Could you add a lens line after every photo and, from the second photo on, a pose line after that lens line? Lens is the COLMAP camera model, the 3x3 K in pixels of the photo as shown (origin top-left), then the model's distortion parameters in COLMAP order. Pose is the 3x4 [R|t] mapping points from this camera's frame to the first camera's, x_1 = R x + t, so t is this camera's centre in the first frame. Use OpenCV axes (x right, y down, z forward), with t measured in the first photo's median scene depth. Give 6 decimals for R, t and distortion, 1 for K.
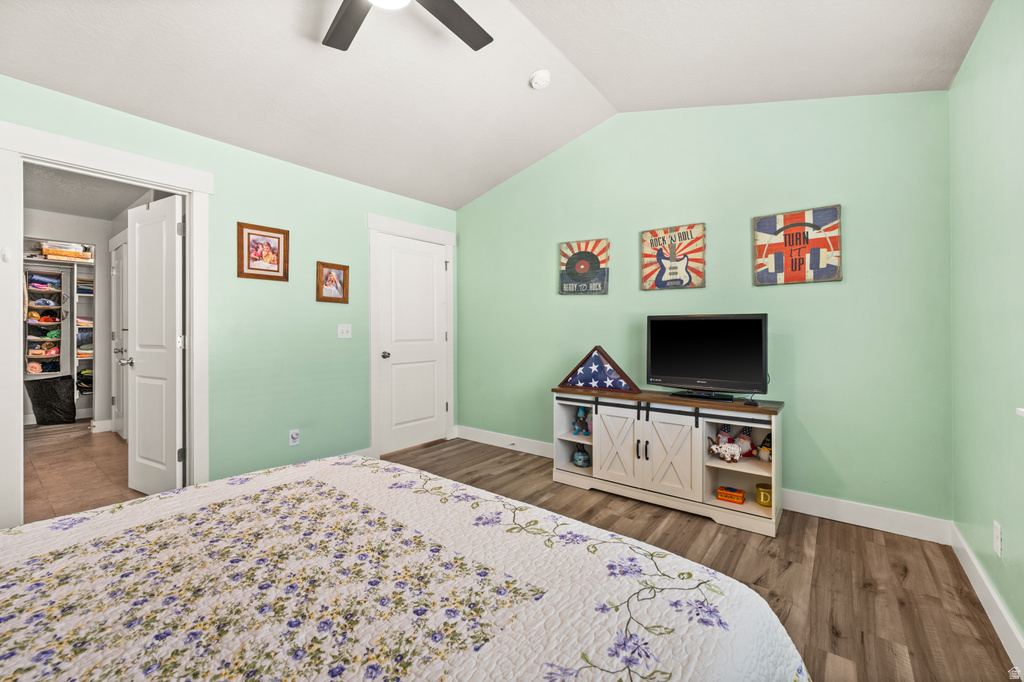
lens RADIAL K [[416.0, 0, 513.9], [0, 416.0, 332.0], [0, 0, 1]] dist [0.011574, 0.000008]
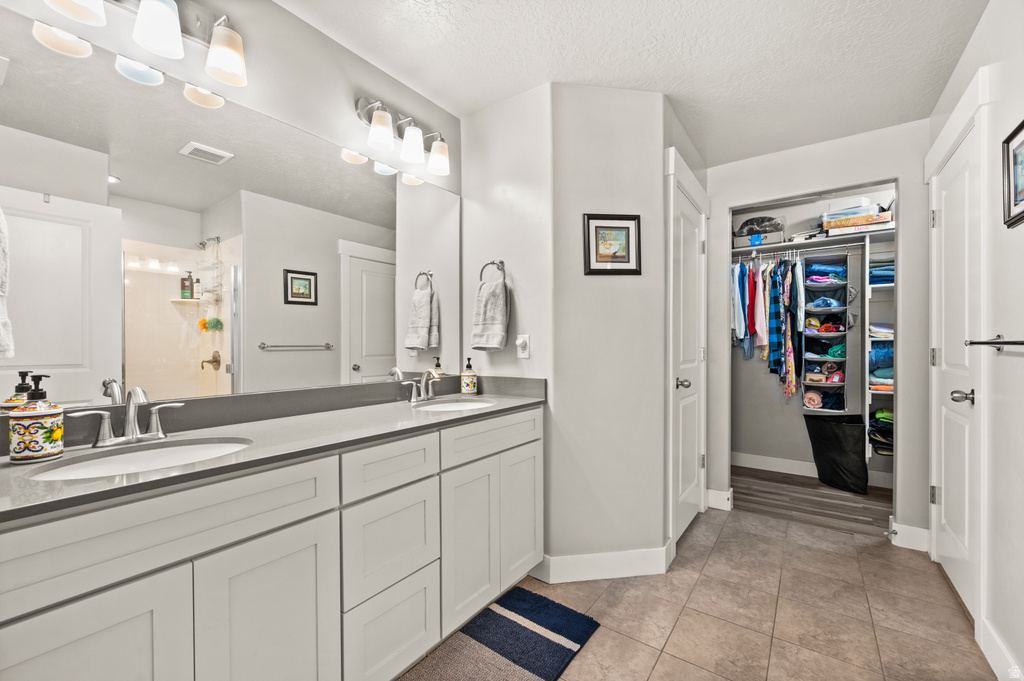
lens RADIAL K [[413.2, 0, 512.8], [0, 413.2, 342.9], [0, 0, 1]] dist [-0.002239, 0.000371]
pose [[0.036218, -0.001426, -0.999343, -0.465480], [-0.002009, 0.999997, -0.001500, -0.005123], [0.999342, 0.002062, 0.036215, 0.469062]]
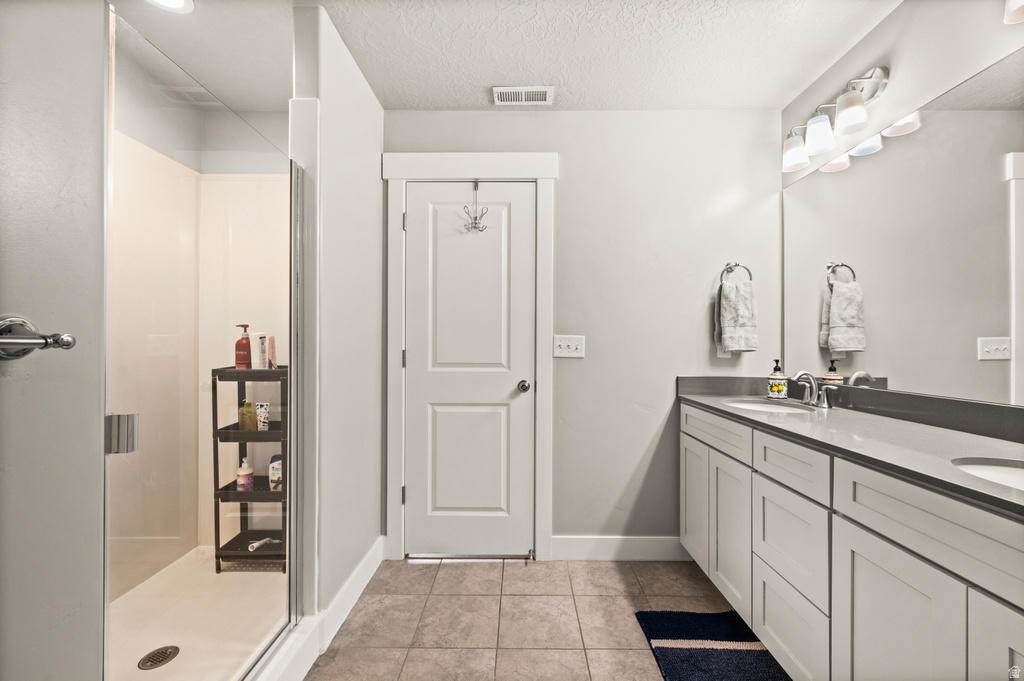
lens RADIAL K [[413.2, 0, 512.7], [0, 413.2, 344.4], [0, 0, 1]] dist [-0.002239, 0.000371]
pose [[-0.599443, 0.003824, 0.800409, -1.953500], [0.002304, 0.999993, -0.003051, 0.007216], [-0.800414, 0.000015, -0.599447, 1.340026]]
